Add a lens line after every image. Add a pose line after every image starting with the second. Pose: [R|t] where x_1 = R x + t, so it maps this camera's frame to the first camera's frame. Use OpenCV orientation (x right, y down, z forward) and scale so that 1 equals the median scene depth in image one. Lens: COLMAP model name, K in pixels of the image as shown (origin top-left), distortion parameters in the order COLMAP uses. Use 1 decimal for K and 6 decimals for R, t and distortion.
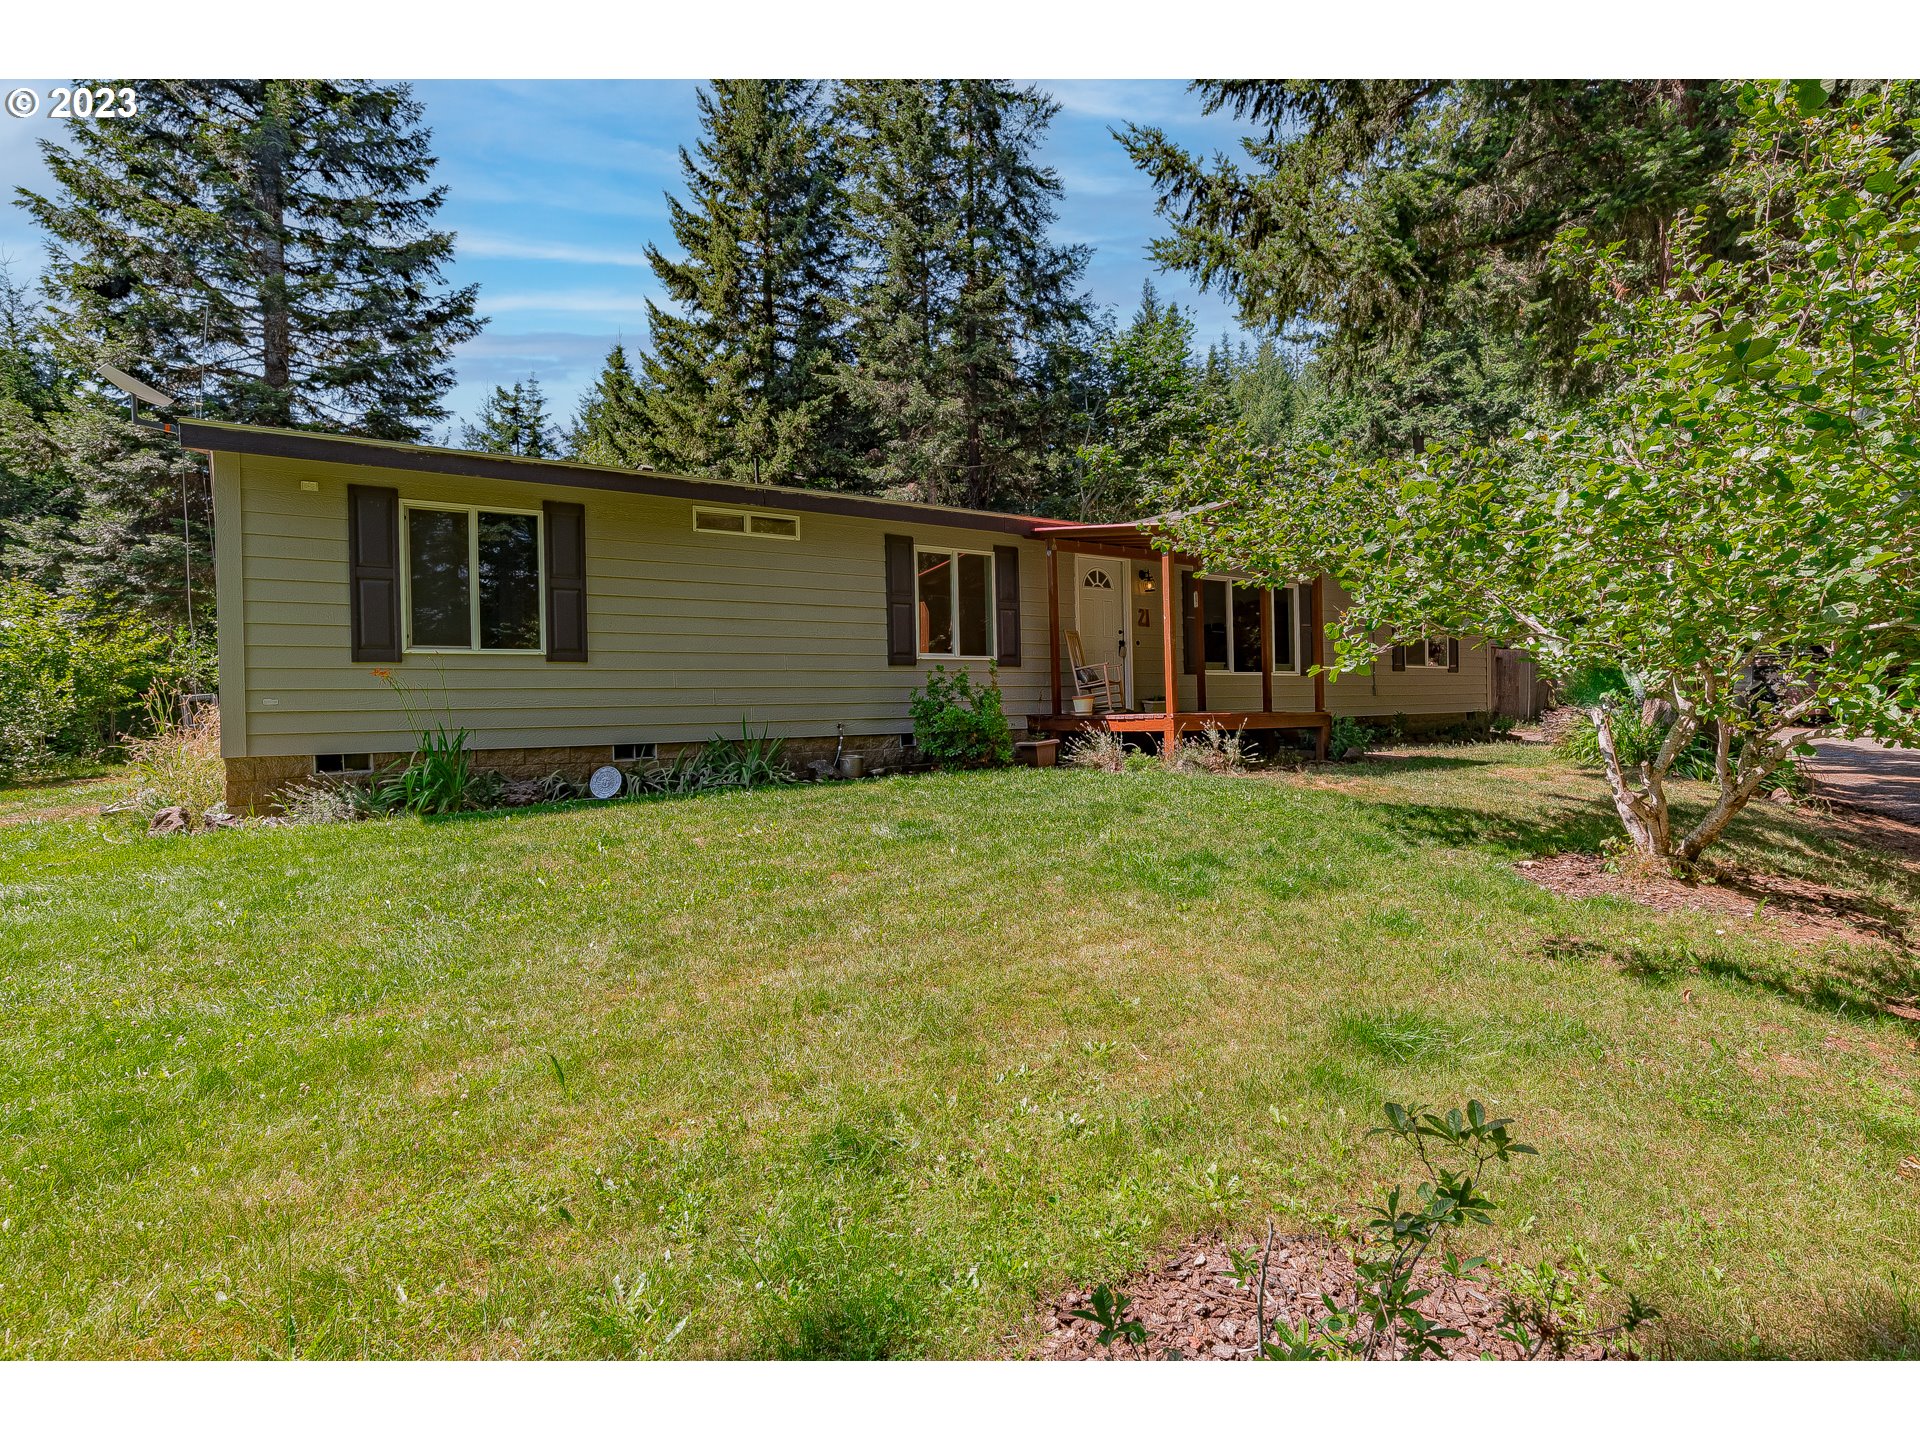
lens RADIAL K [[1472.7, 0, 960.0], [0, 1472.7, 720.0], [0, 0, 1]] dist [0.001123, 0.001679]
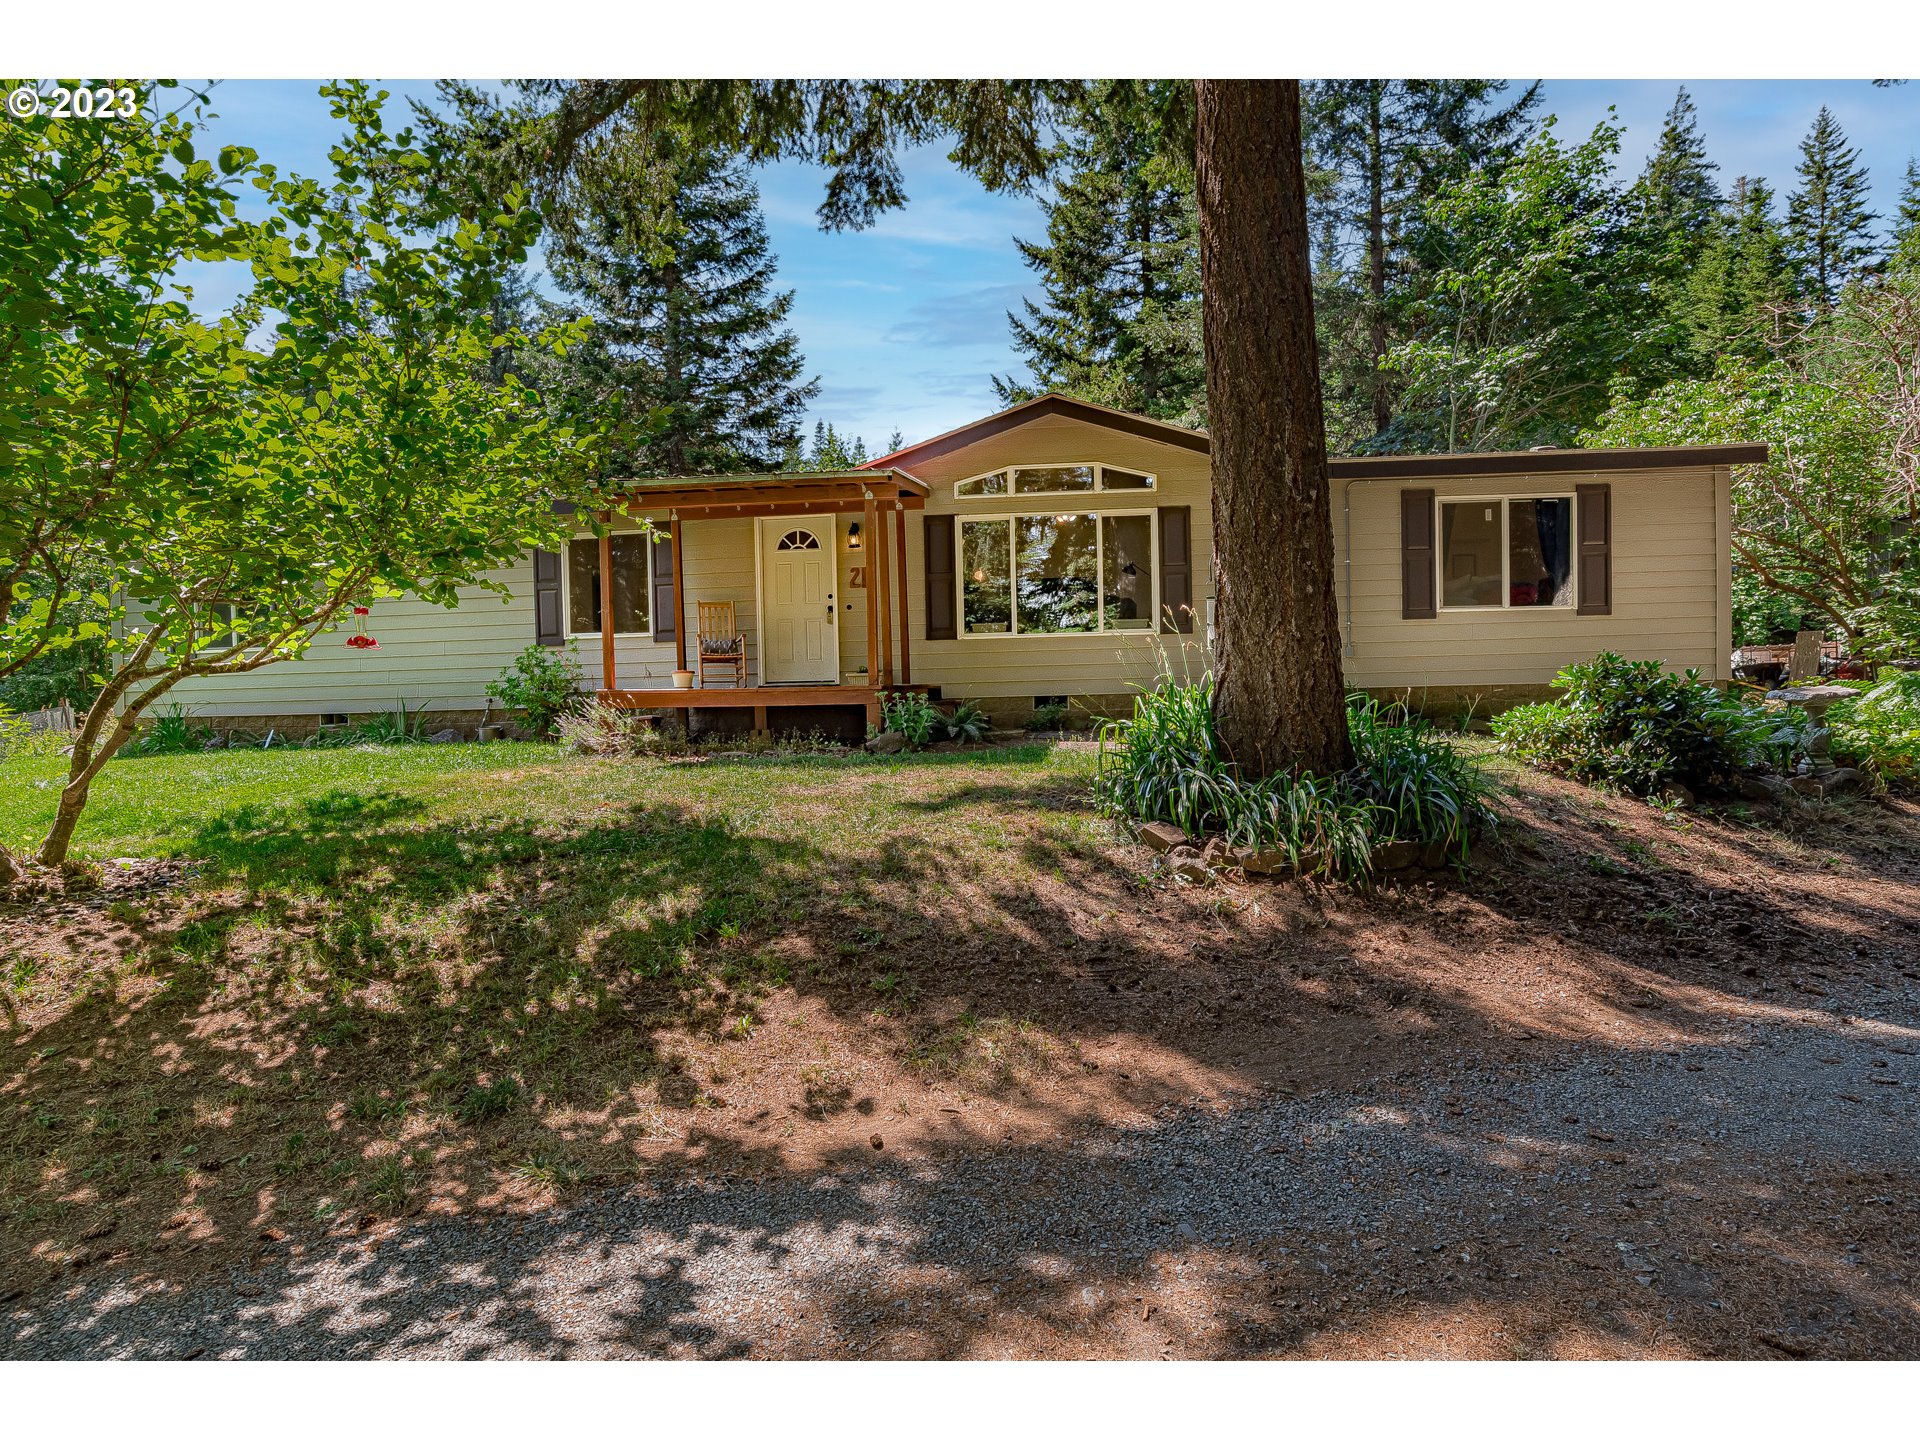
lens RADIAL K [[1015.9, 0, 968.0], [0, 1015.9, 706.0], [0, 0, 1]] dist [-0.031143, 0.001182]
pose [[0.638355, 0.026784, -0.769276, 0.300359], [0.009054, 0.999064, 0.042297, -0.008662], [0.769689, -0.033966, 0.637515, 0.314784]]
